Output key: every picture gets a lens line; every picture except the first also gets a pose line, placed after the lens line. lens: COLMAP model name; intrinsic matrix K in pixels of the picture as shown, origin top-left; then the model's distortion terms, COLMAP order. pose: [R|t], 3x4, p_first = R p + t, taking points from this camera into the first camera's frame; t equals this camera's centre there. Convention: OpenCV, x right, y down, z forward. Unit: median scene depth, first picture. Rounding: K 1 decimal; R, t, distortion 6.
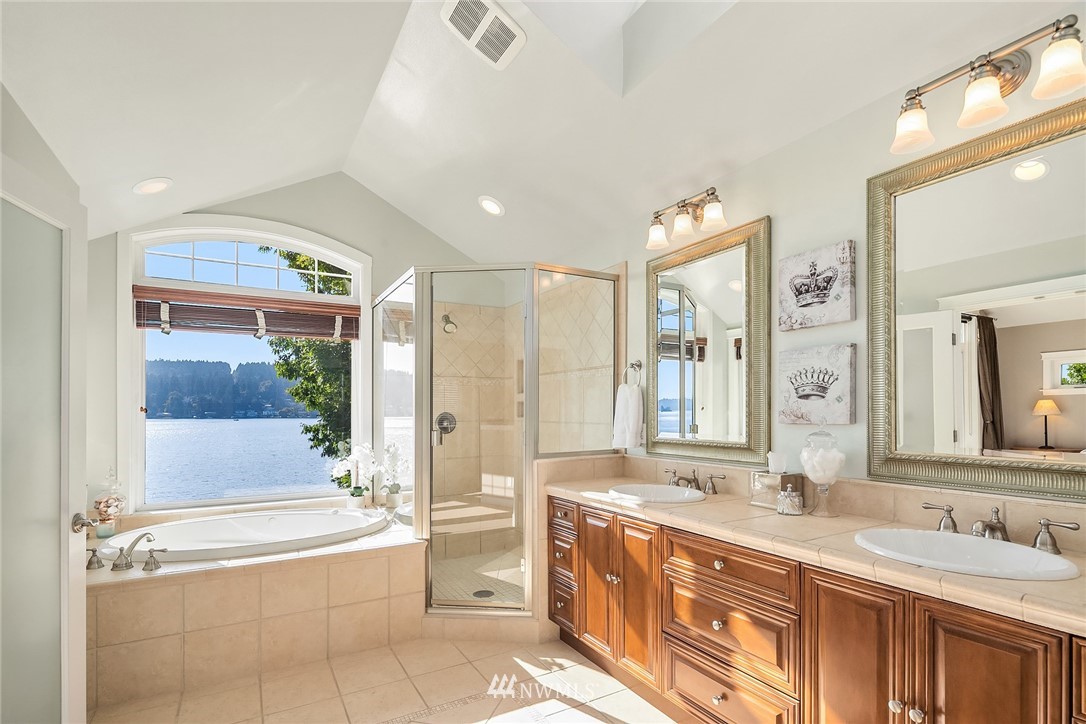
lens RADIAL K [[525.8, 0, 544.6], [0, 525.8, 410.5], [0, 0, 1]] dist [0.000721, -0.000859]
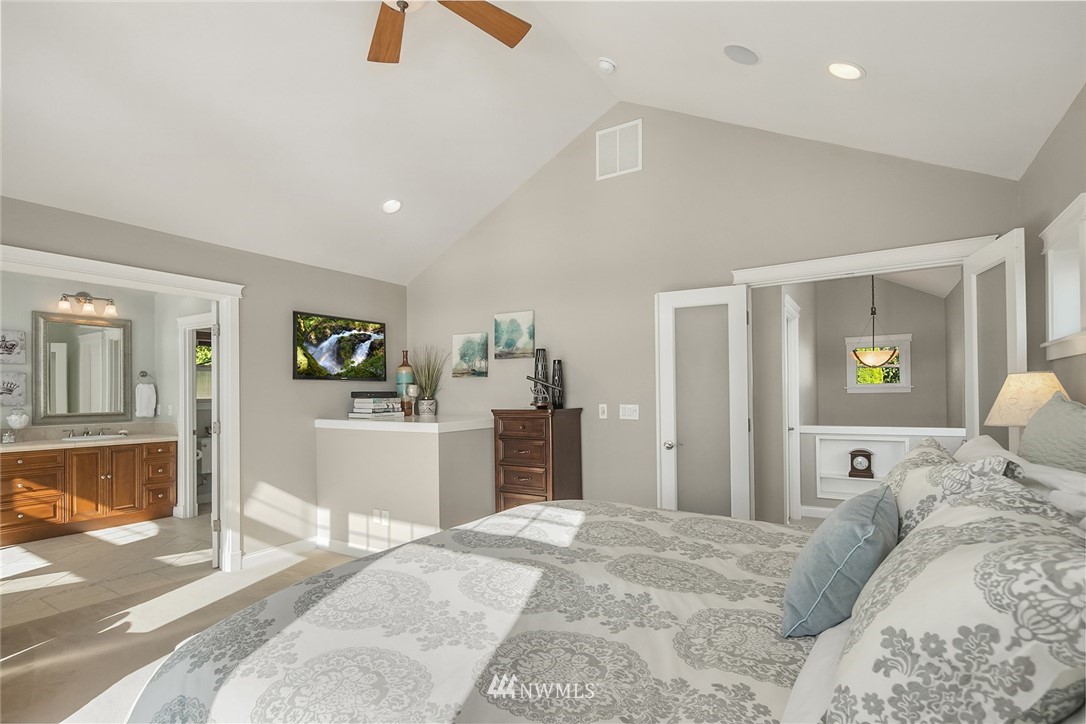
lens RADIAL K [[526.8, 0, 545.9], [0, 526.8, 387.6], [0, 0, 1]] dist [-0.000991, -0.000691]
pose [[-0.464402, 0.015593, 0.885487, -2.624449], [0.005185, 0.999876, -0.014888, -0.005246], [-0.885609, -0.002323, -0.464425, -0.041941]]
